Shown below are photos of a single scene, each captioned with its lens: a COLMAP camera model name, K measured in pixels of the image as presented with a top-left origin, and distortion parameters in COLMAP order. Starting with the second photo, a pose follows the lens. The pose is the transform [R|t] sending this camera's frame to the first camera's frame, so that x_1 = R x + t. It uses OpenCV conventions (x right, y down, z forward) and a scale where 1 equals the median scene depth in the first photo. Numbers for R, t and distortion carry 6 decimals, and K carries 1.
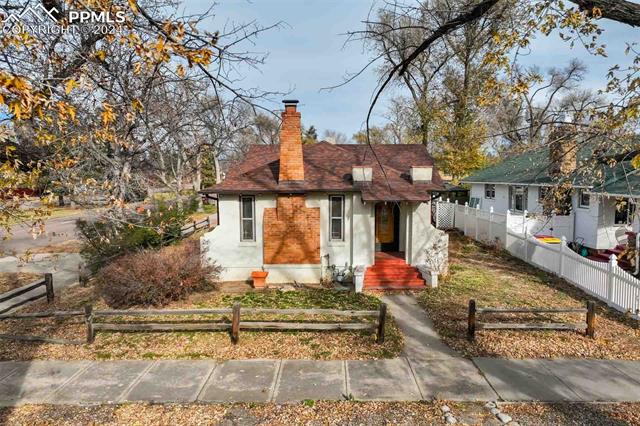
lens RADIAL K [[404.5, 0, 323.1], [0, 404.5, 211.1], [0, 0, 1]] dist [0.007280, 0.000425]
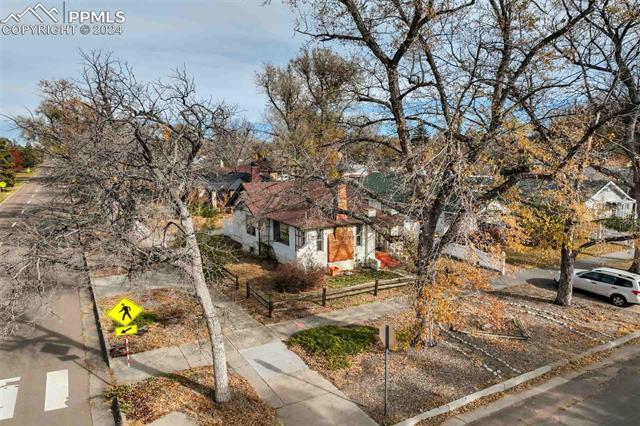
lens RADIAL K [[446.1, 0, 320.7], [0, 446.1, 212.5], [0, 0, 1]] dist [-0.003382, -0.000064]
pose [[0.842297, -0.061066, 0.535543, -1.322000], [0.014800, 0.995807, 0.090272, -0.303031], [-0.538810, -0.068110, 0.839670, -0.753485]]
